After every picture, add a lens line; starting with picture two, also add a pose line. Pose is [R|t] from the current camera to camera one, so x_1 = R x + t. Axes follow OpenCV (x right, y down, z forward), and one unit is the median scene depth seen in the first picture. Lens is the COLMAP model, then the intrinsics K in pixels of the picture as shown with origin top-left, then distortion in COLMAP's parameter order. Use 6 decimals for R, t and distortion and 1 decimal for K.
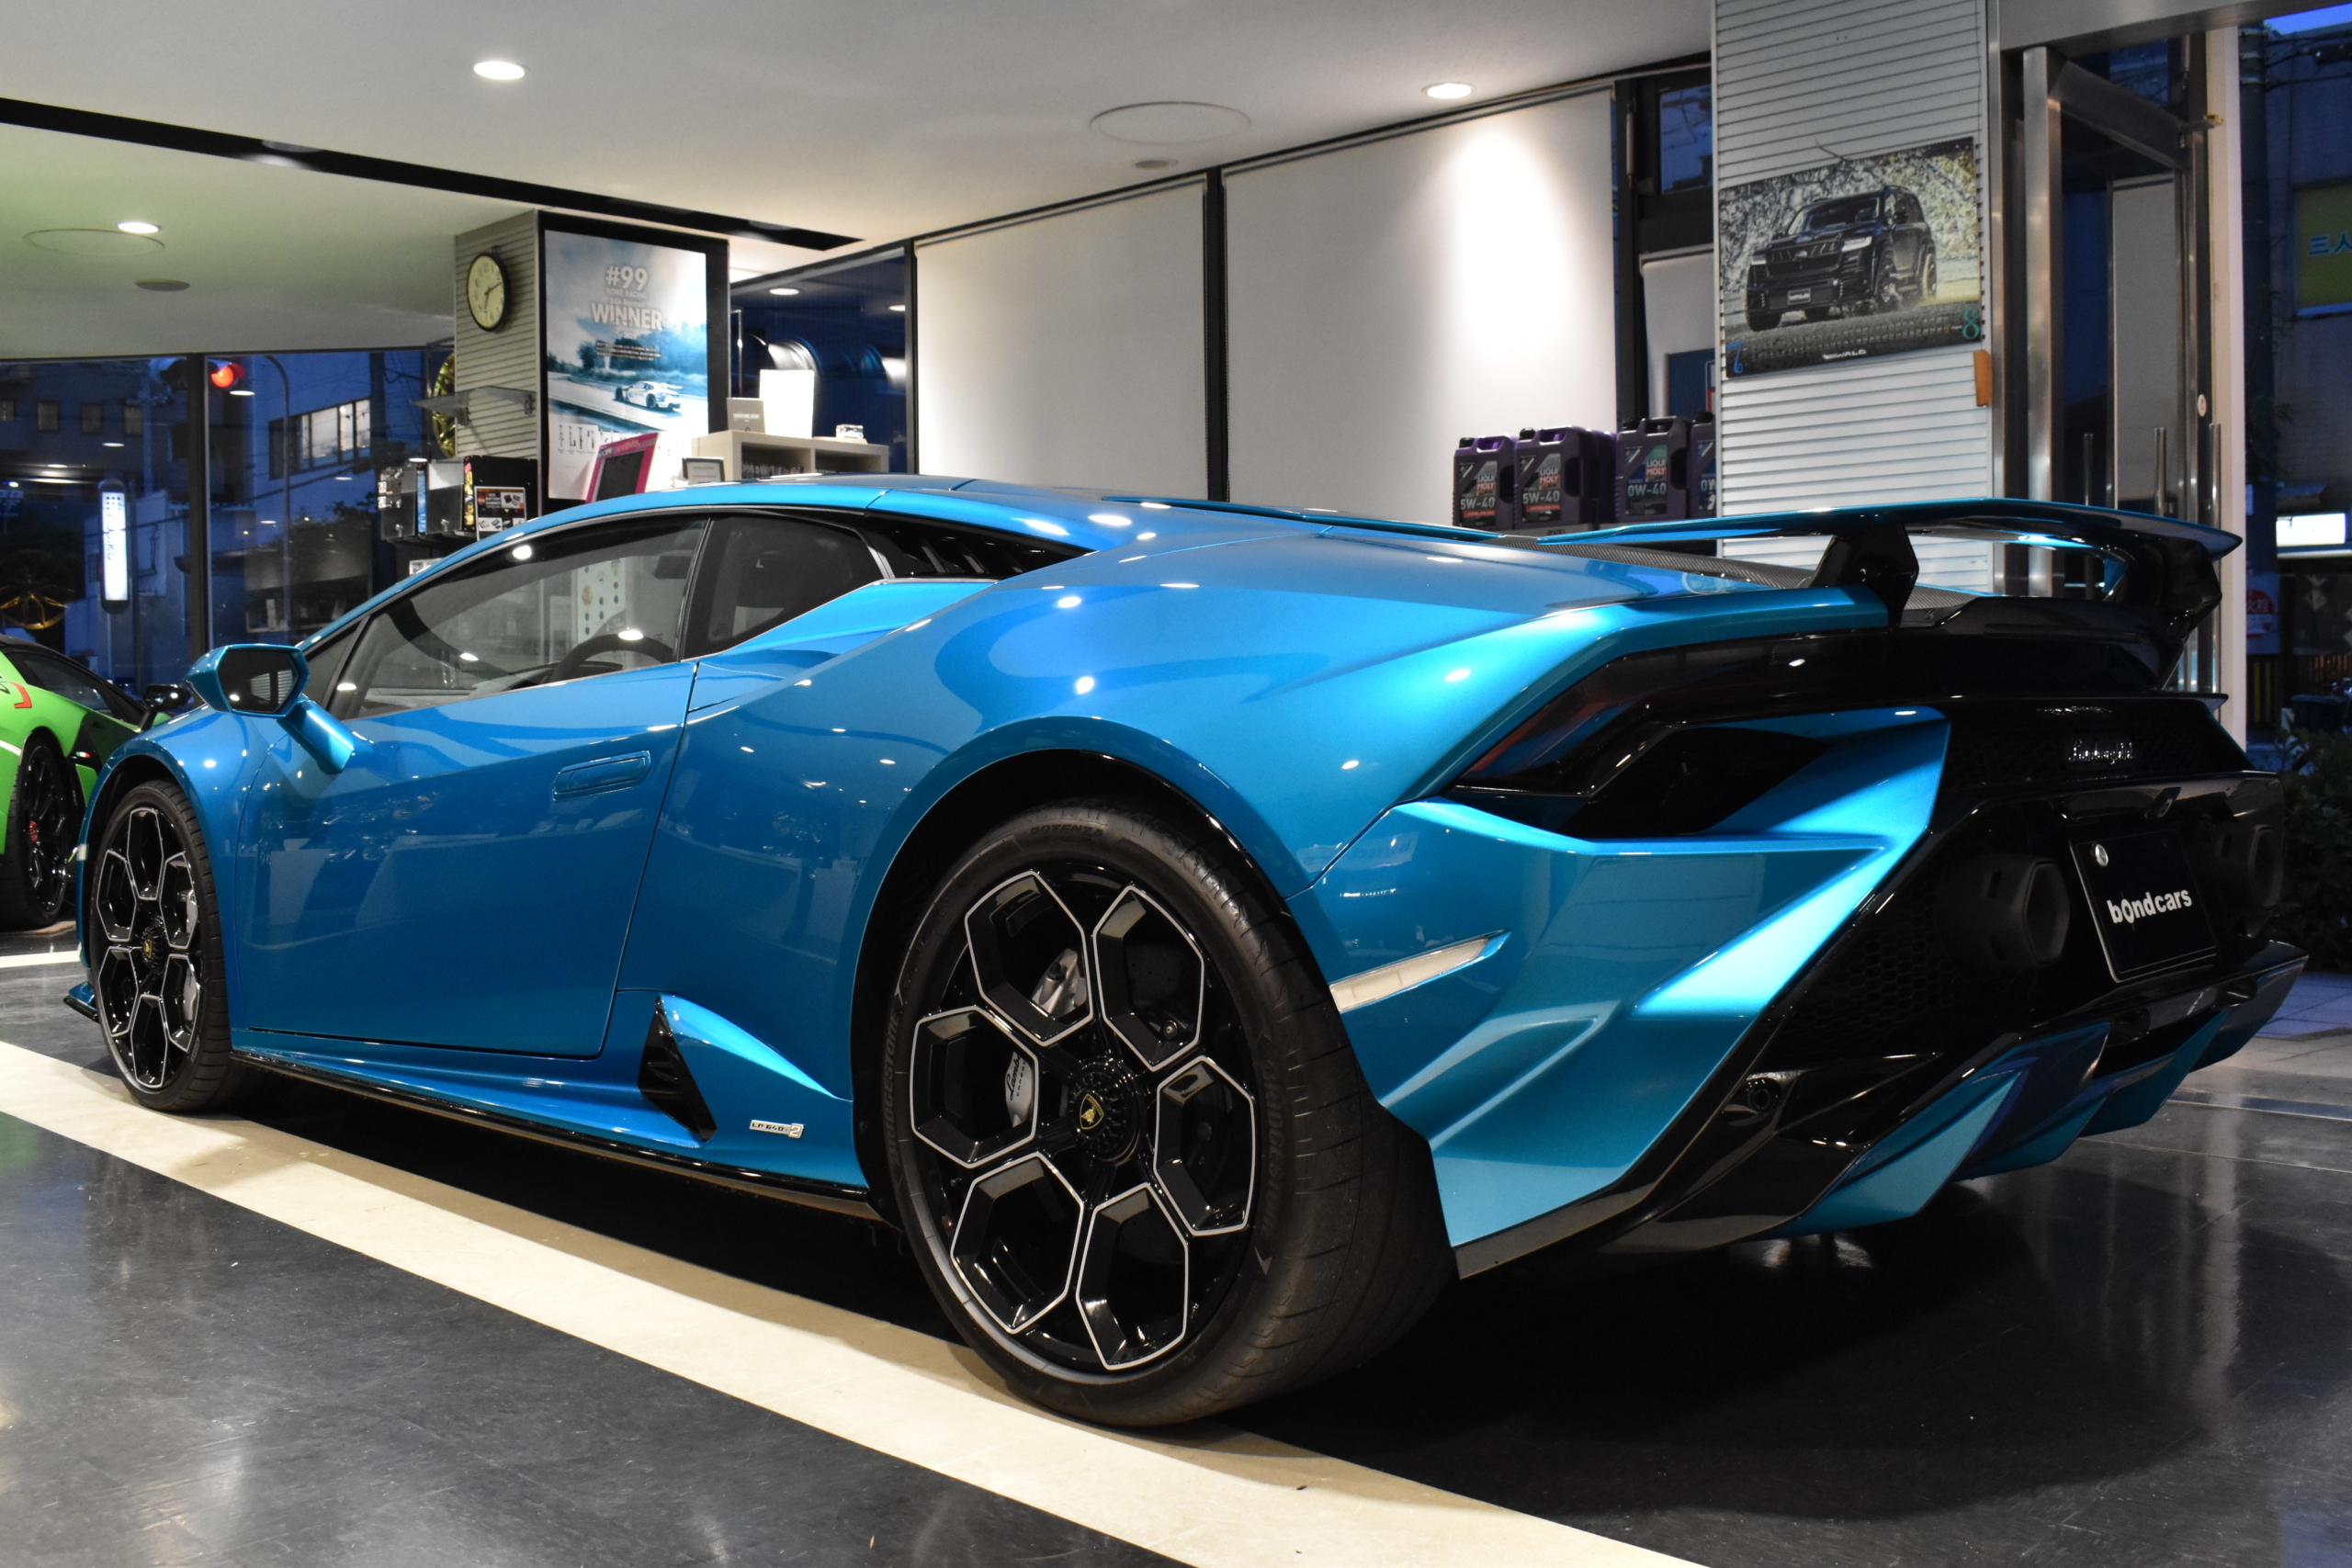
lens RADIAL K [[2137.2, 0, 1183.6], [0, 2137.2, 776.7], [0, 0, 1]] dist [-0.062224, 0.000000]
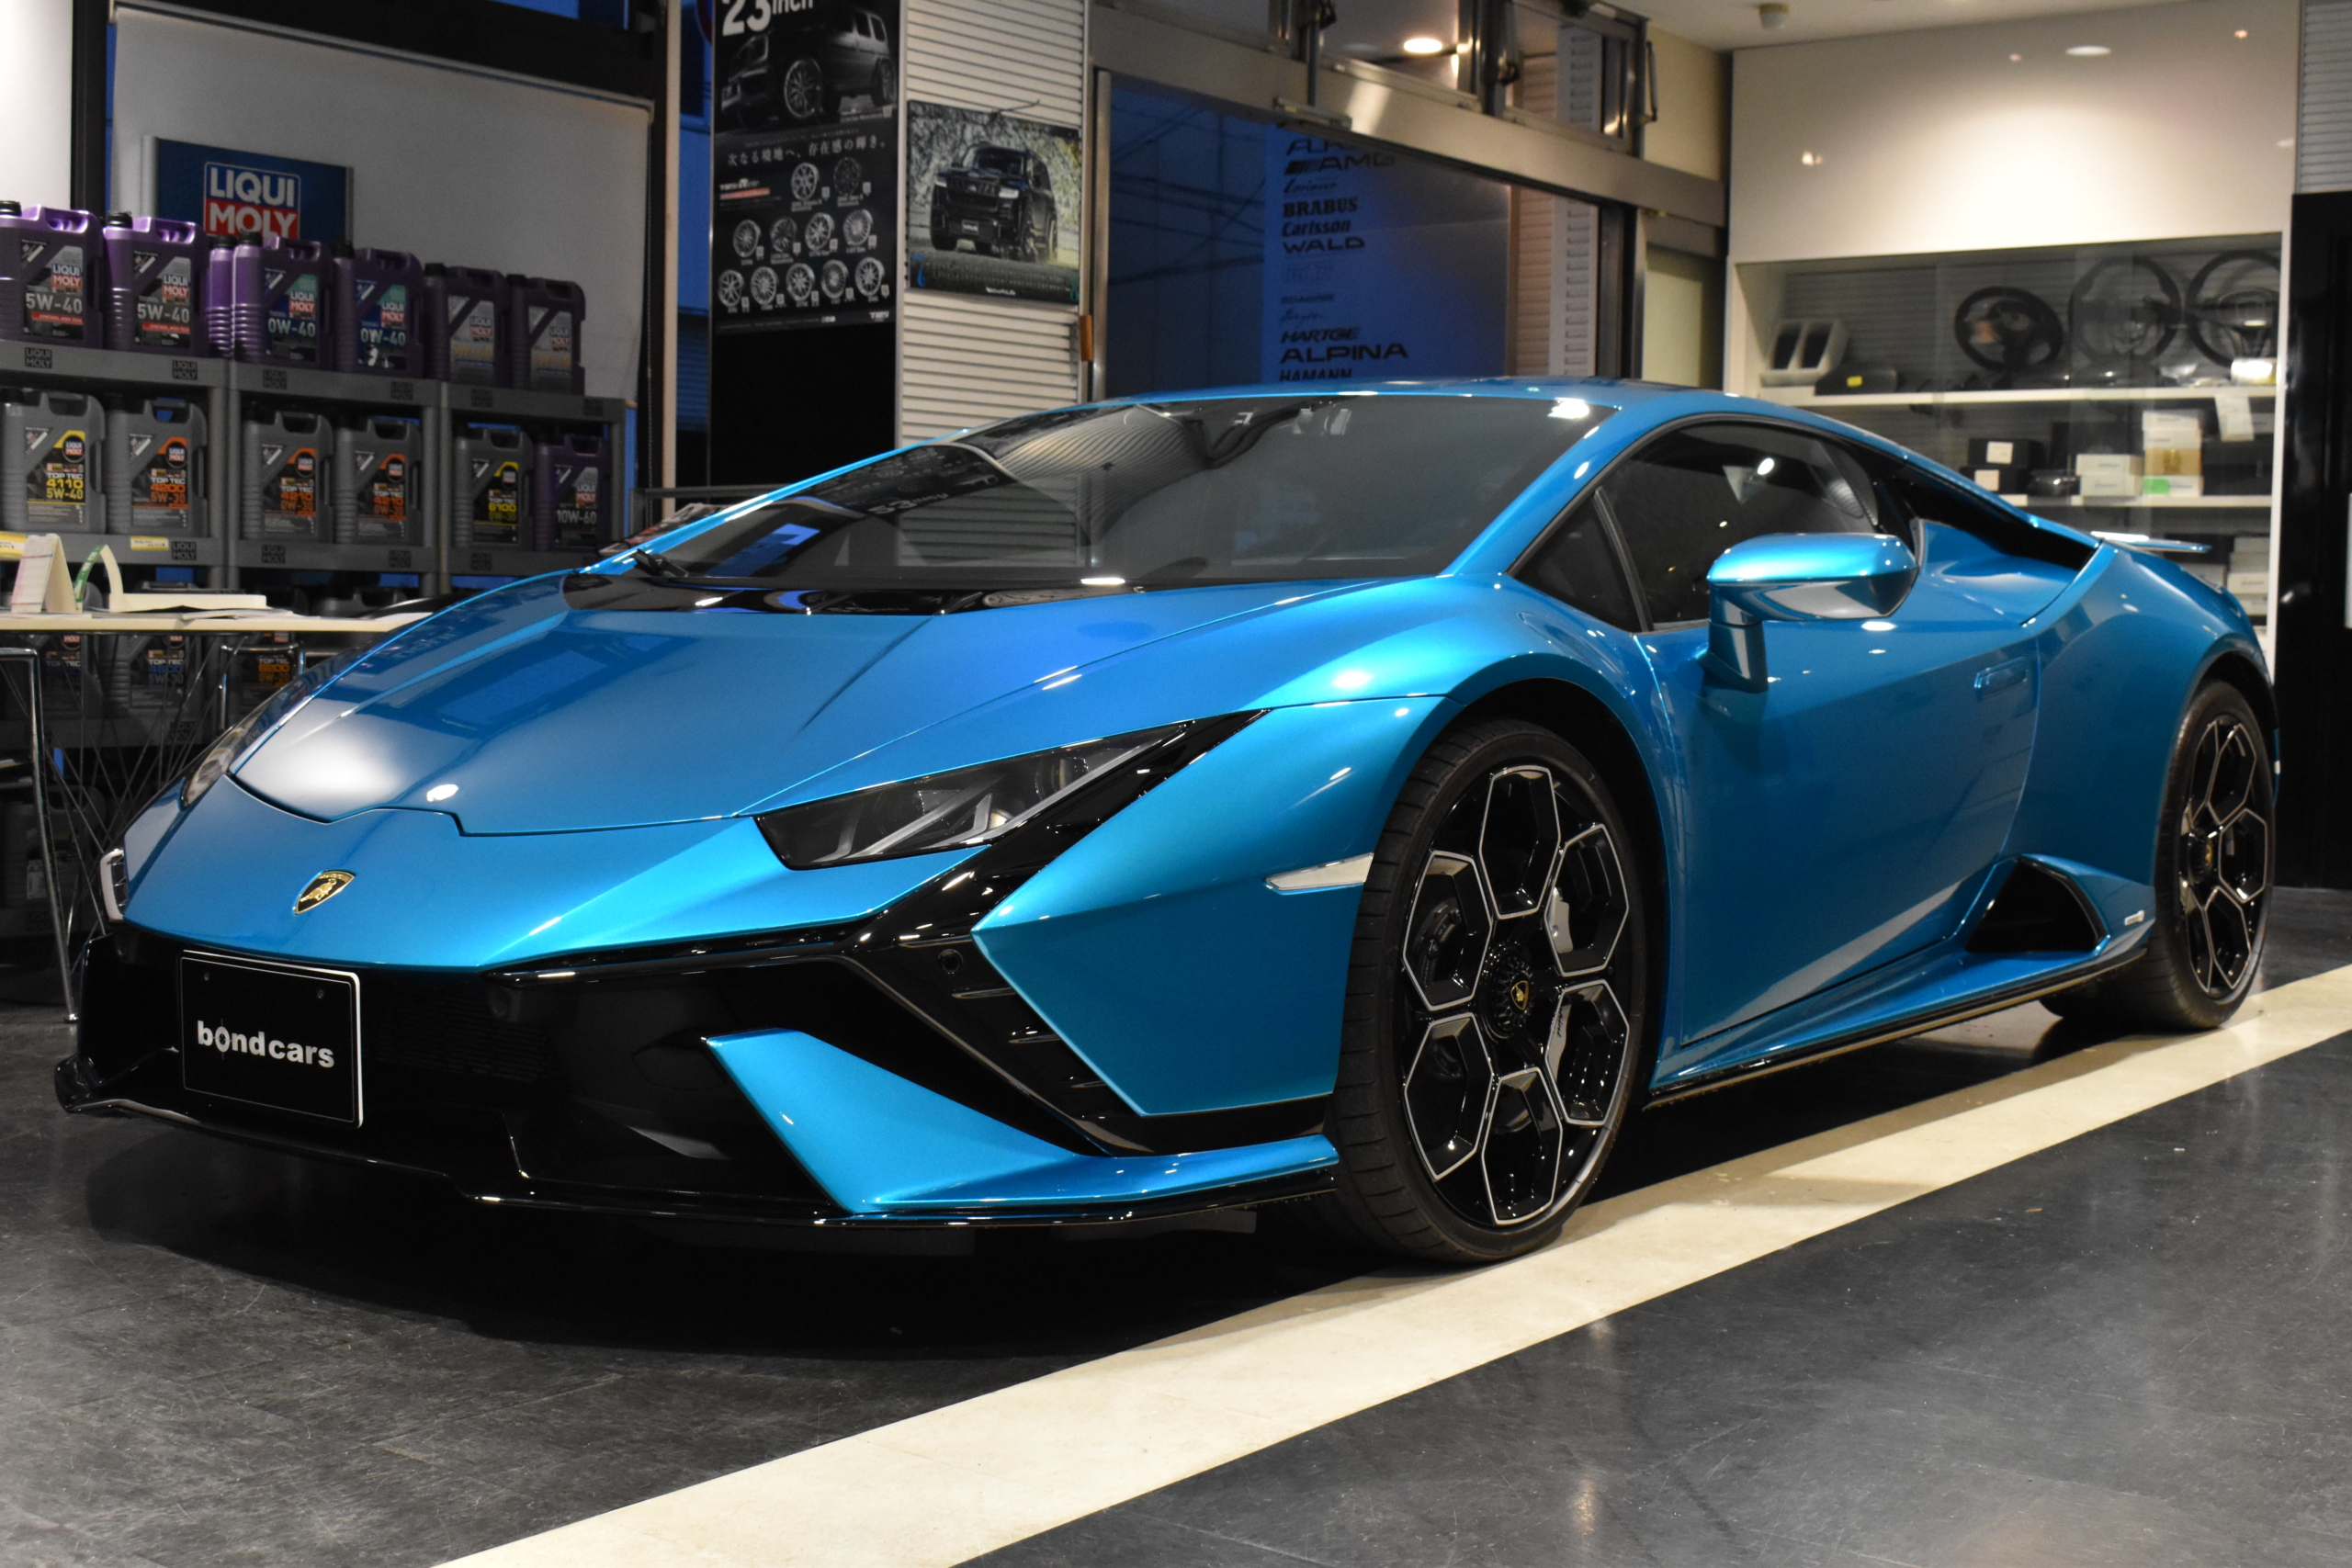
lens RADIAL K [[2797.1, 0, 1178.2], [0, 2797.1, 783.5], [0, 0, 1]] dist [-0.058267, 0.000000]
pose [[-0.084116, -0.054793, 0.994948, -1.158698], [0.017698, 0.998247, 0.056471, -0.024383], [-0.996299, 0.022359, -0.082999, 1.039309]]
